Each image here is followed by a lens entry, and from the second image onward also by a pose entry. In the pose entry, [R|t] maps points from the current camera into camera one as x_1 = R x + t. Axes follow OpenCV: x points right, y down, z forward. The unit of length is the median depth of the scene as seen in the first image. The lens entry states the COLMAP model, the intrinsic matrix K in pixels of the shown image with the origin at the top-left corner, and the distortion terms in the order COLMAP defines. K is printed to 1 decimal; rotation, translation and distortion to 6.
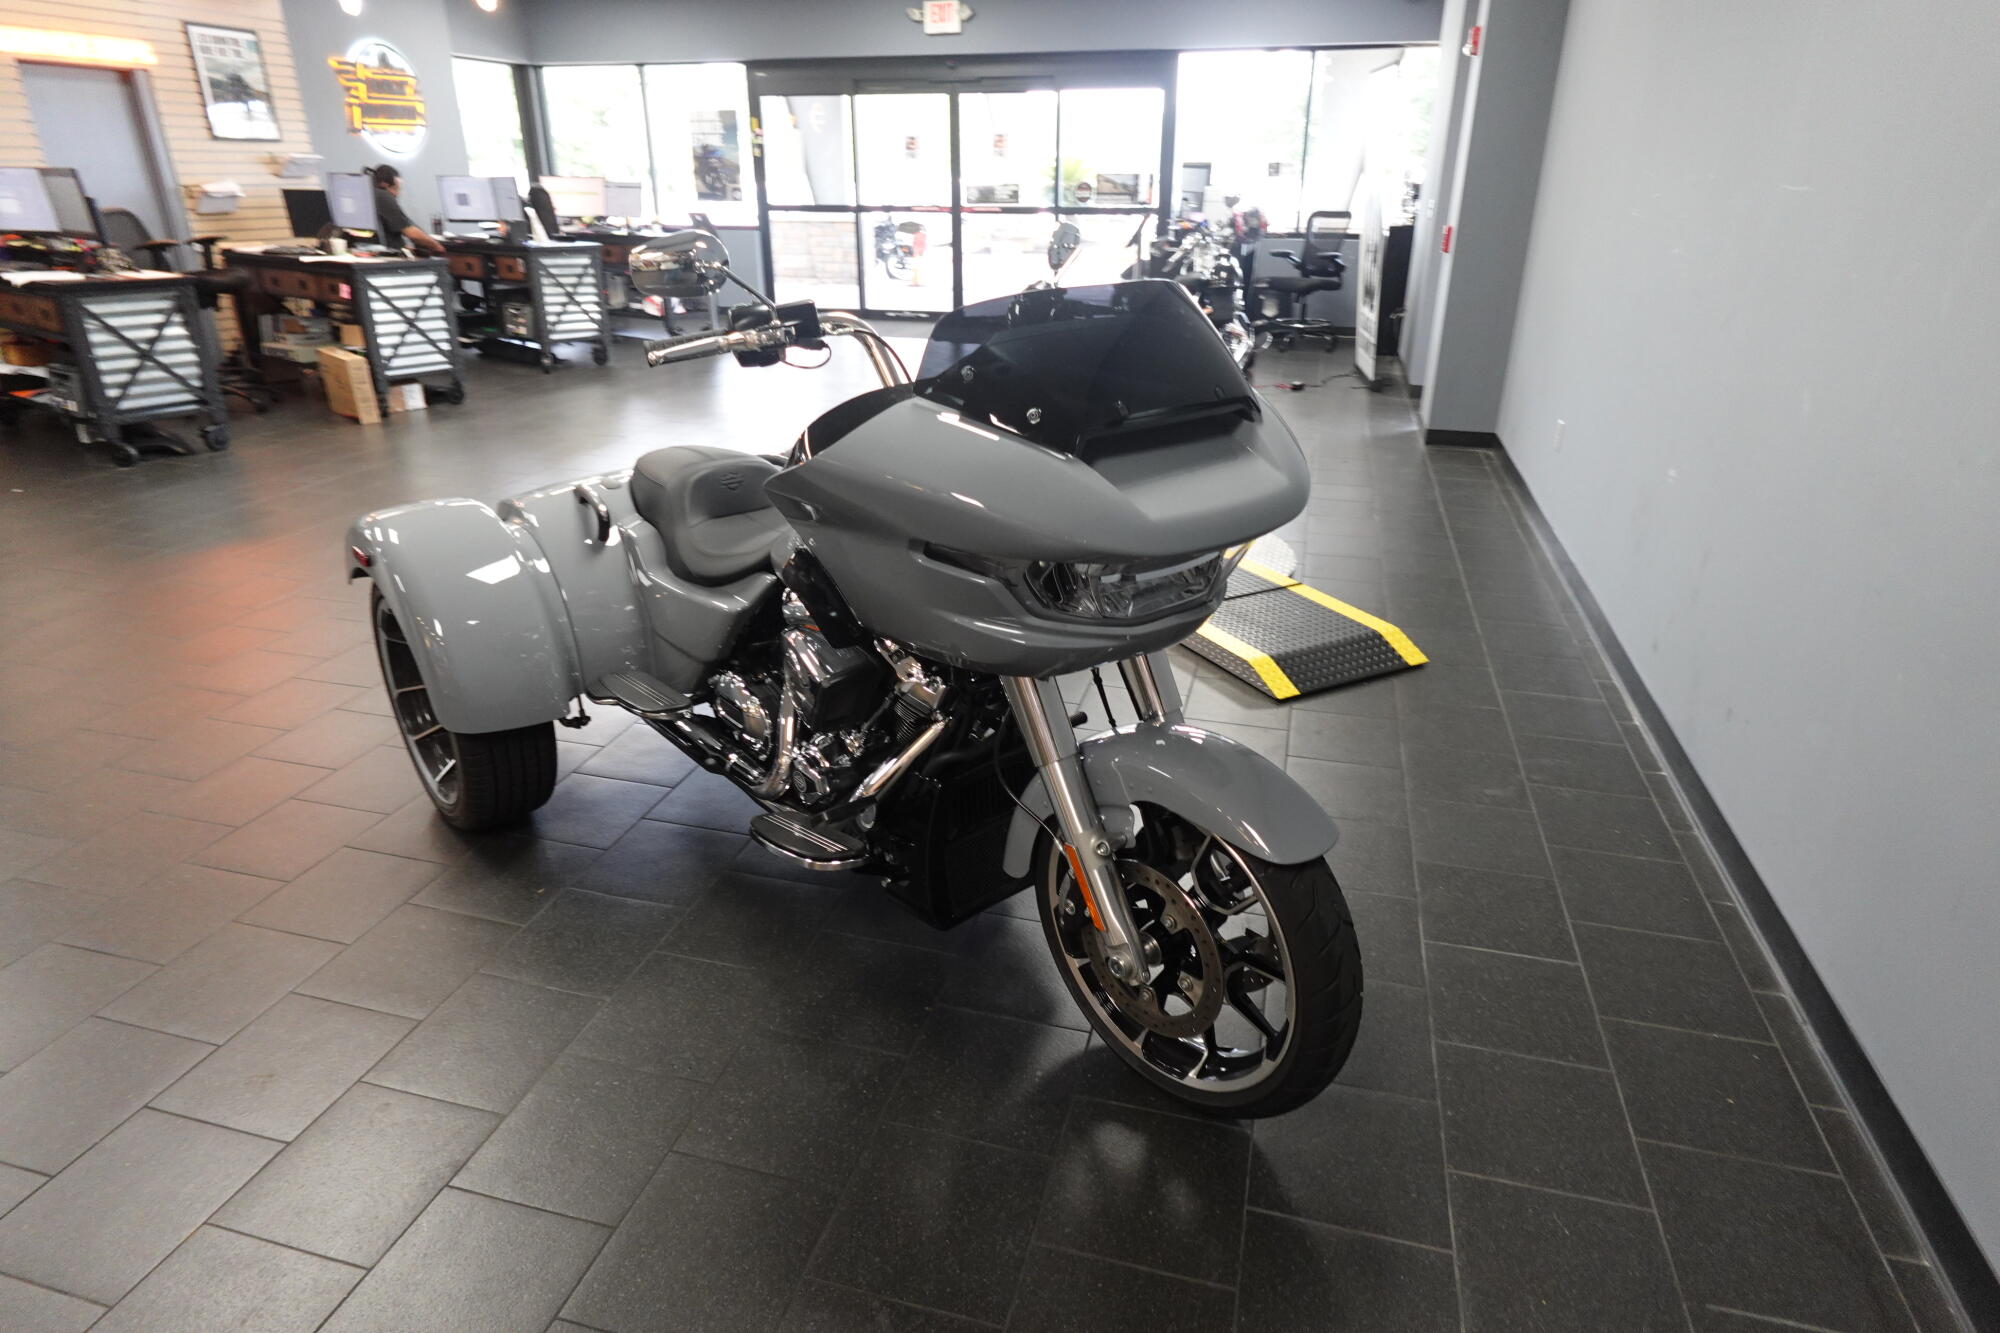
lens RADIAL K [[1124.8, 0, 1001.9], [0, 1124.8, 669.4], [0, 0, 1]] dist [0.000220, -0.002173]
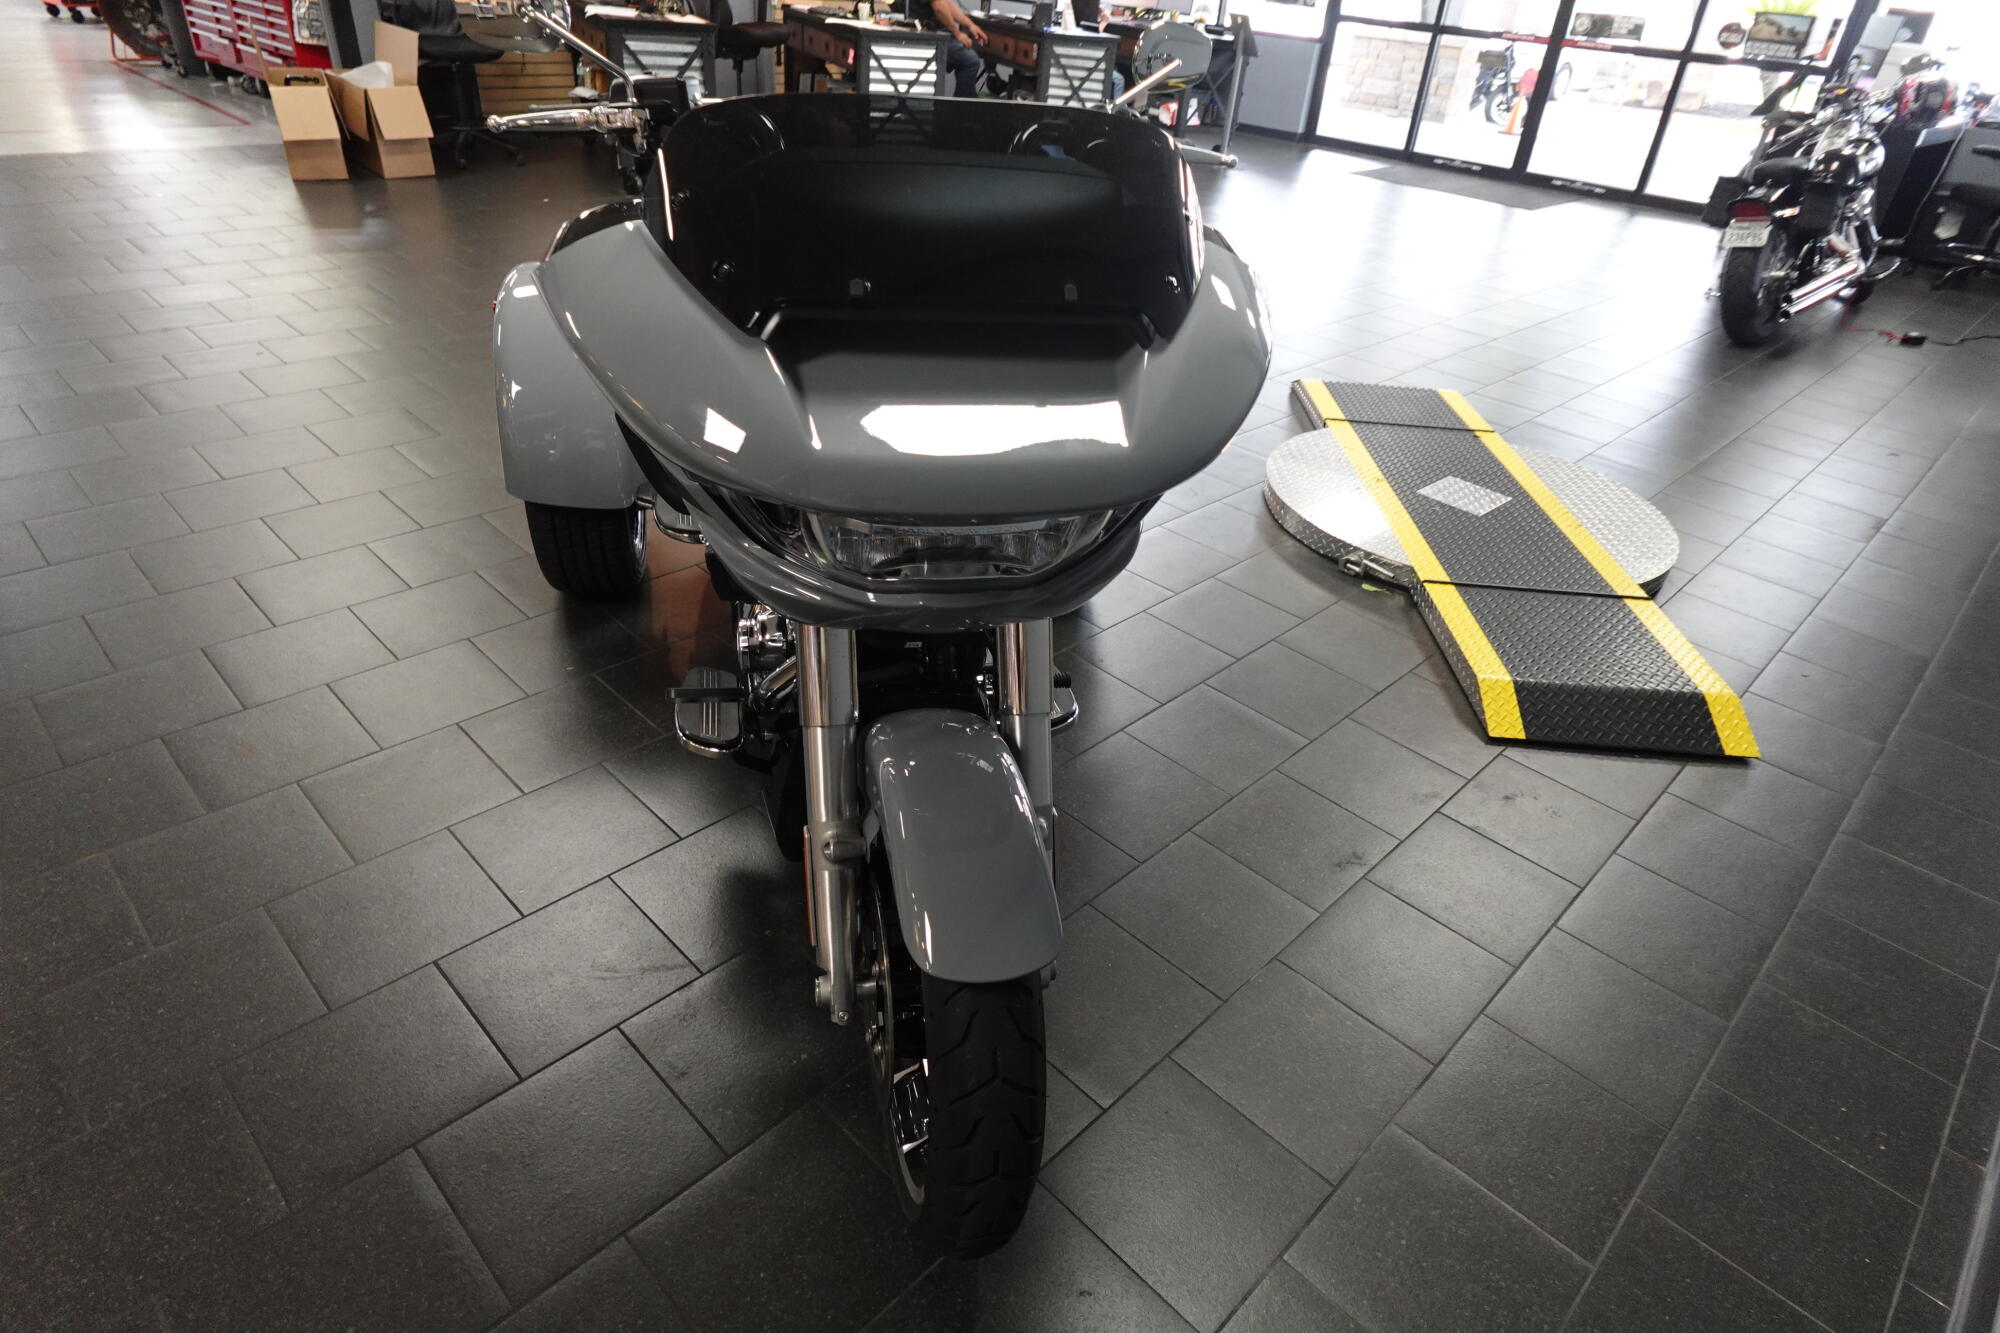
lens RADIAL K [[1124.8, 0, 995.2], [0, 1124.8, 671.0], [0, 0, 1]] dist [0.000220, -0.002173]
pose [[0.866488, 0.320001, -0.383143, 0.101823], [-0.264696, 0.945256, 0.190860, -0.031345], [0.423244, -0.063961, 0.903755, 0.076720]]
